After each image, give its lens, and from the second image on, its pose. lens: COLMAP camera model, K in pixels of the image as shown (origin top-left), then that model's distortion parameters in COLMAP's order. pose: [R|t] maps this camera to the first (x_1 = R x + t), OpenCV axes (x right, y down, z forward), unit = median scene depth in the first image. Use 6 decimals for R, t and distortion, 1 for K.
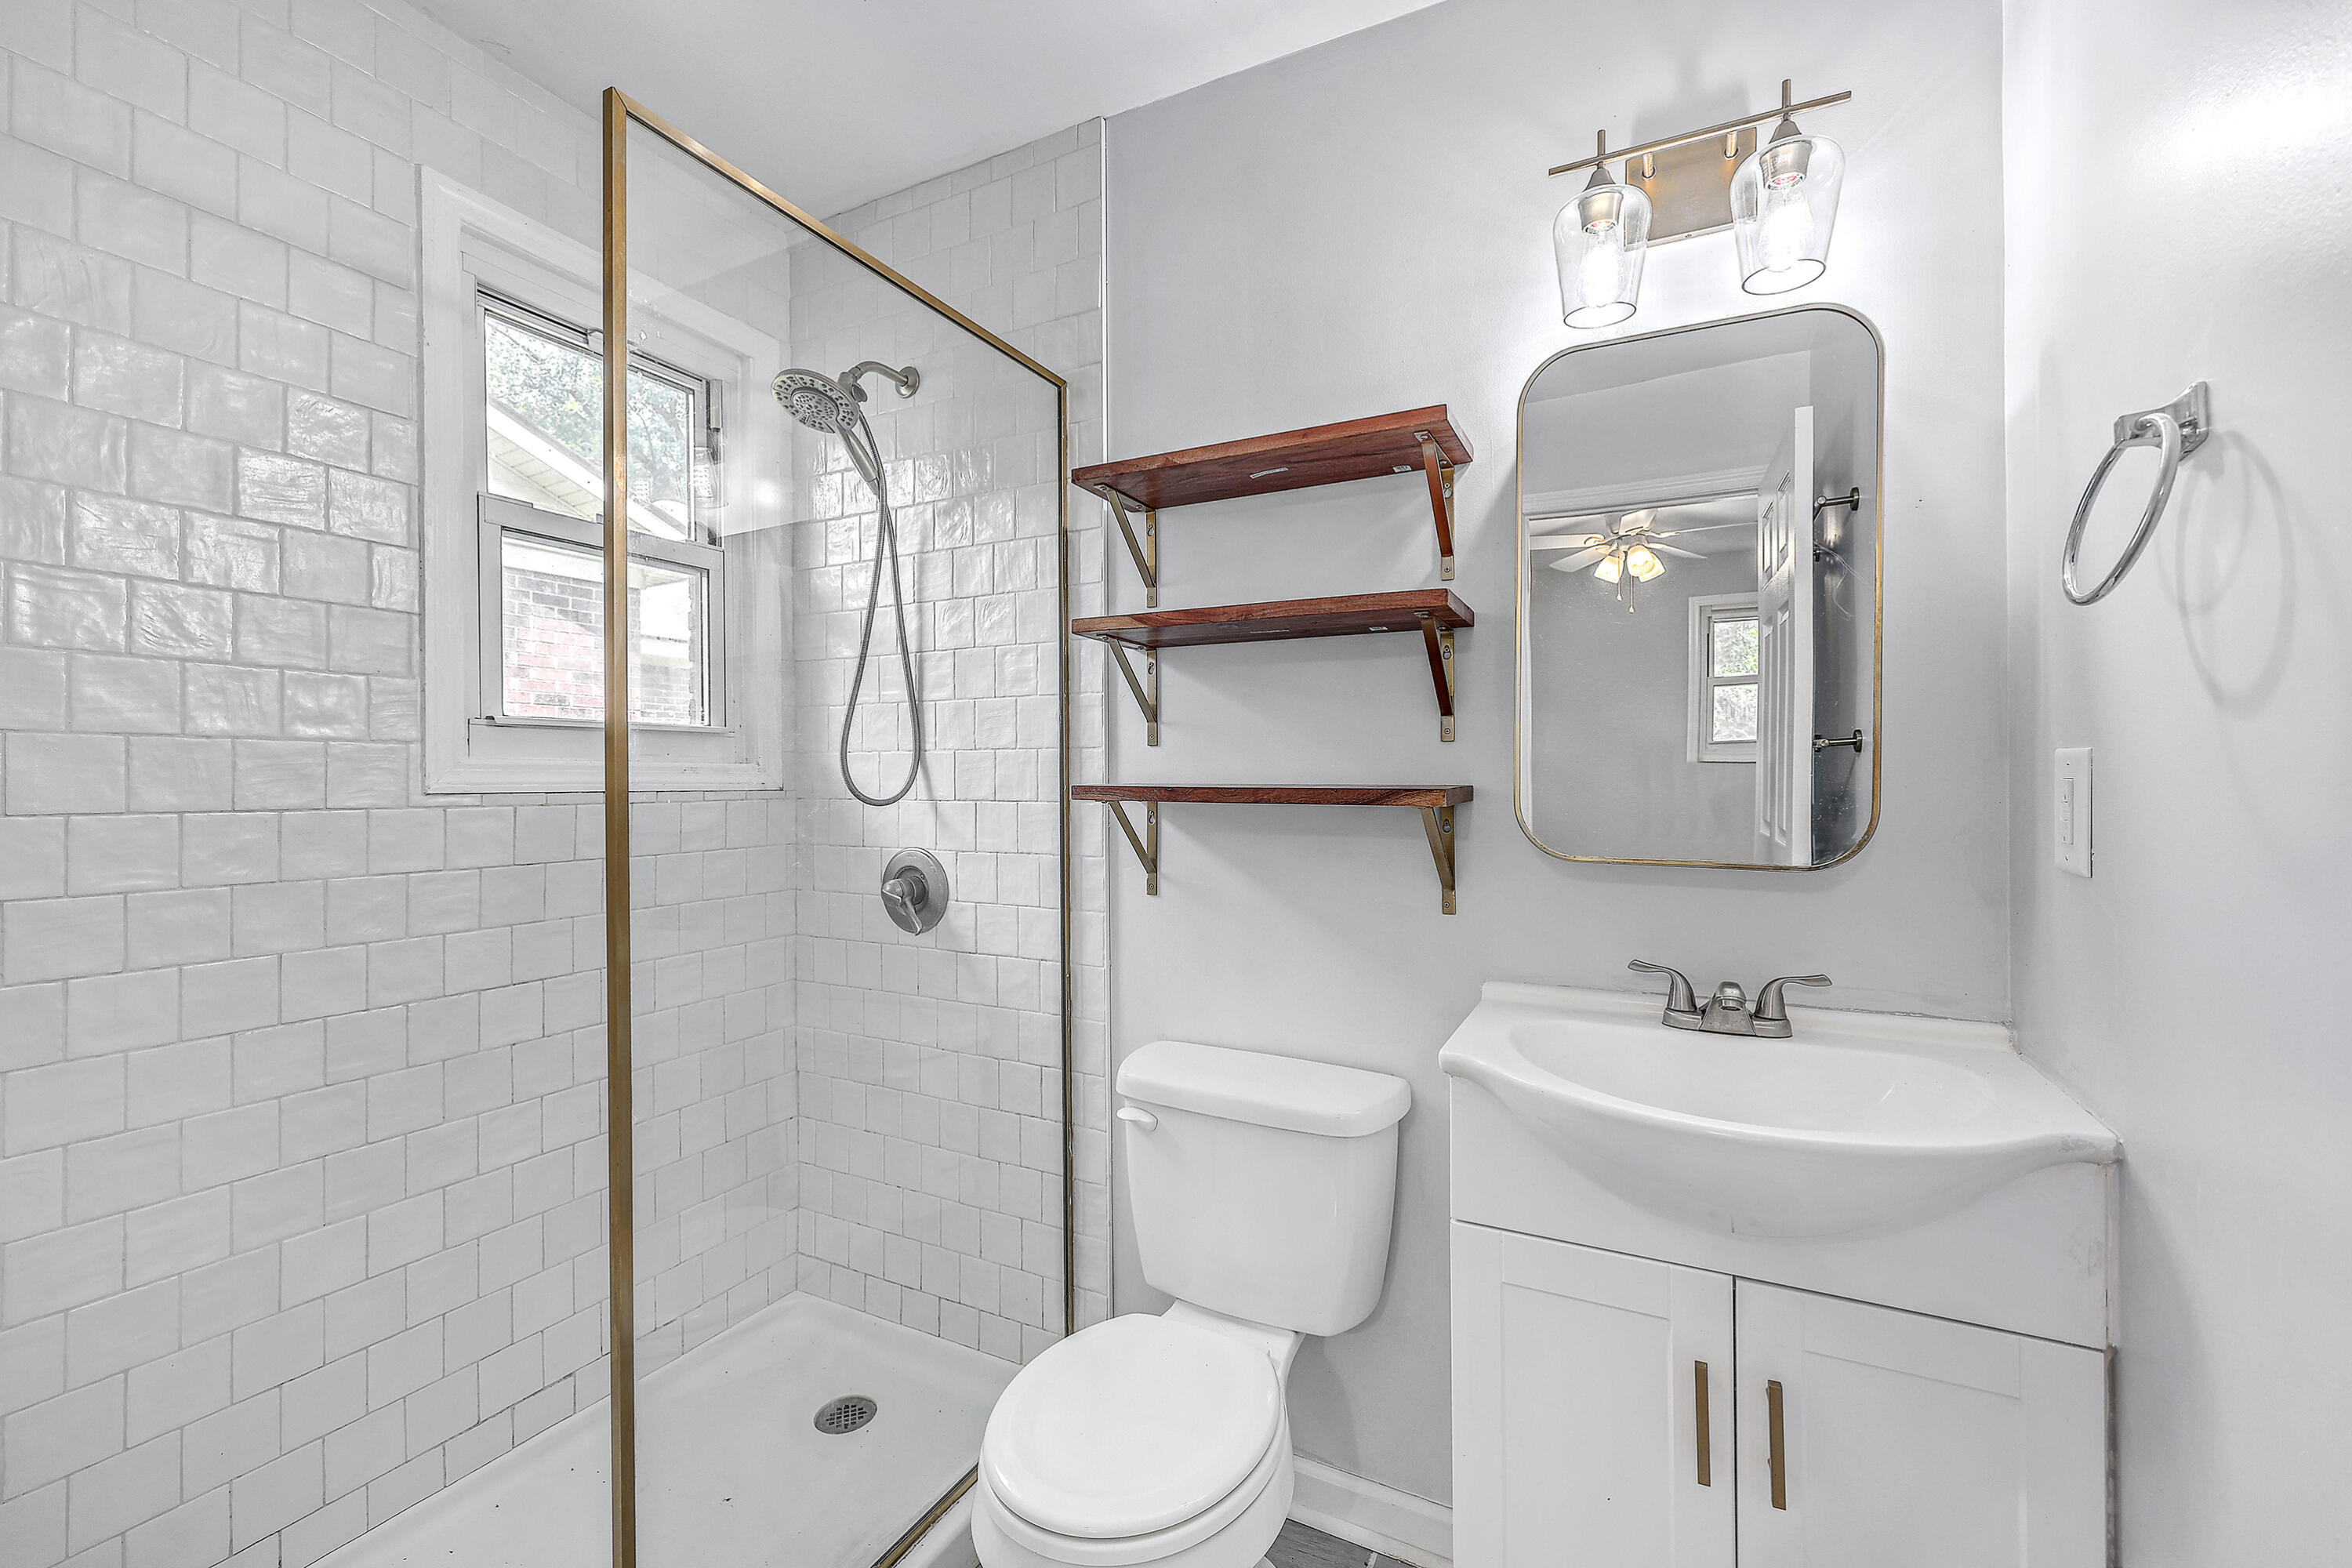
lens RADIAL K [[965.0, 0, 1175.7], [0, 965.0, 770.3], [0, 0, 1]] dist [0.008551, -0.001878]
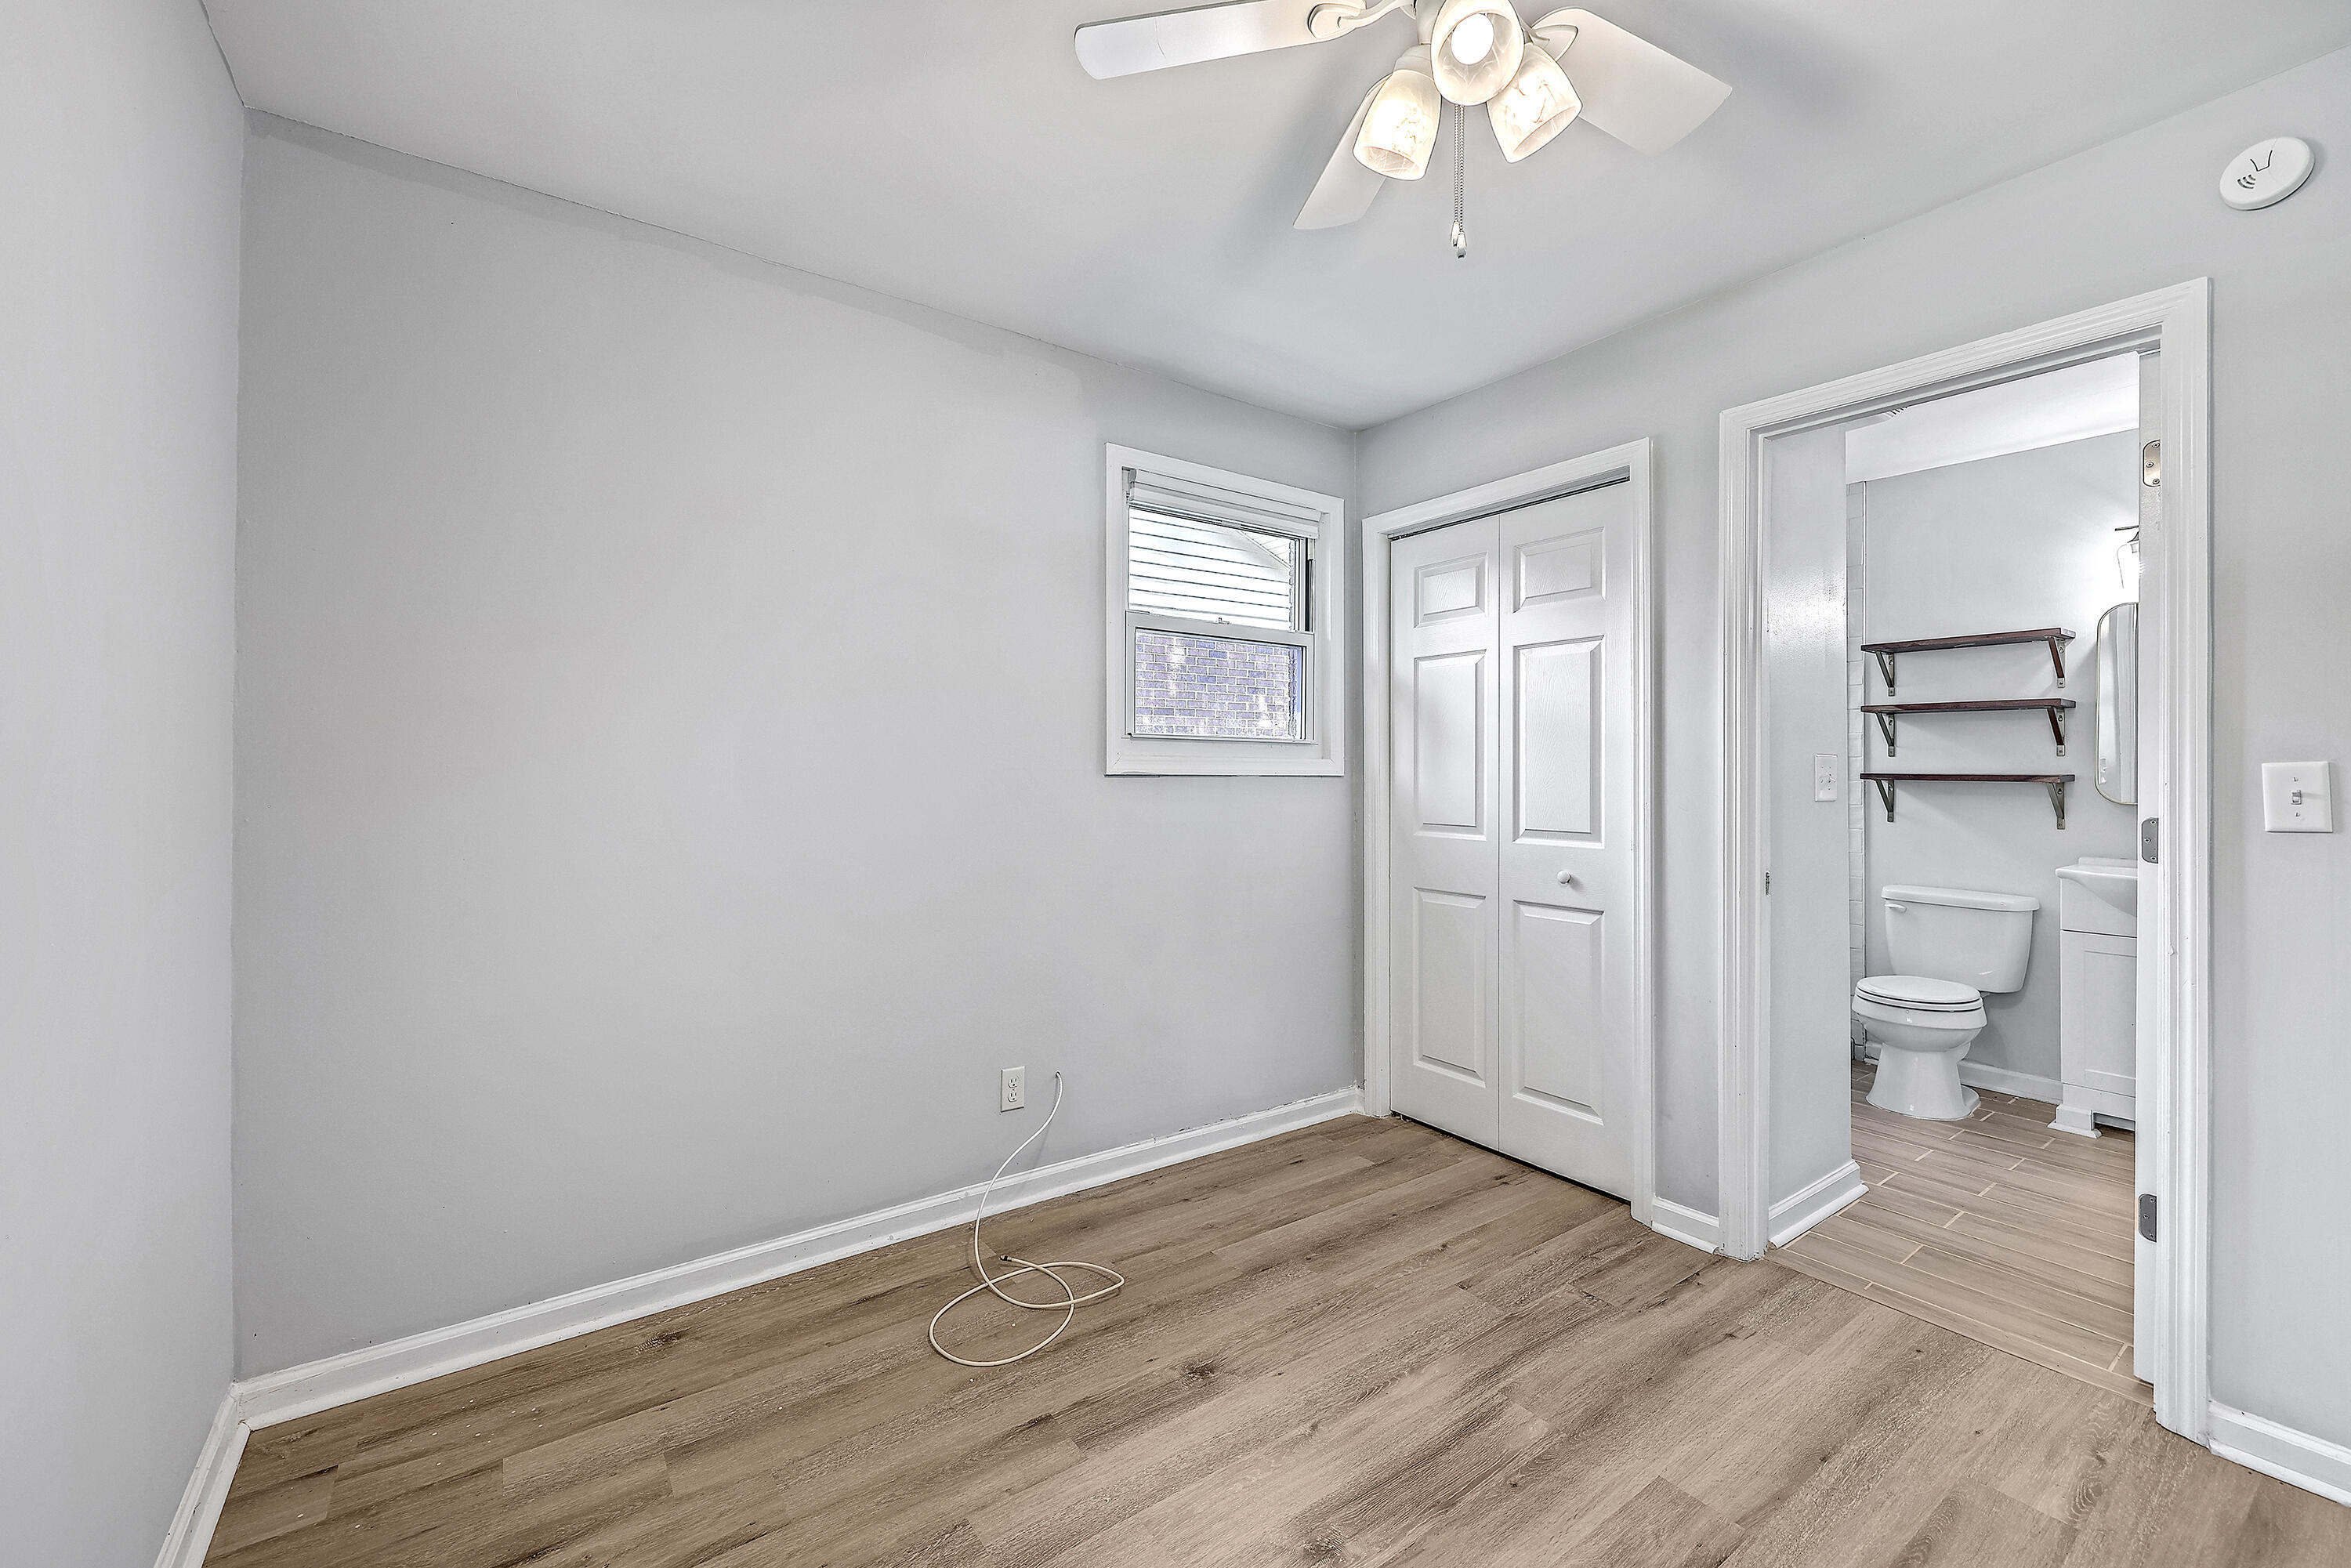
lens RADIAL K [[964.6, 0, 1176.3], [0, 964.6, 766.8], [0, 0, 1]] dist [0.008551, -0.001878]
pose [[0.892043, 0.002910, -0.451940, -0.565056], [-0.000845, 0.999988, 0.004771, -0.011490], [0.451949, -0.003873, 0.892035, -2.058269]]
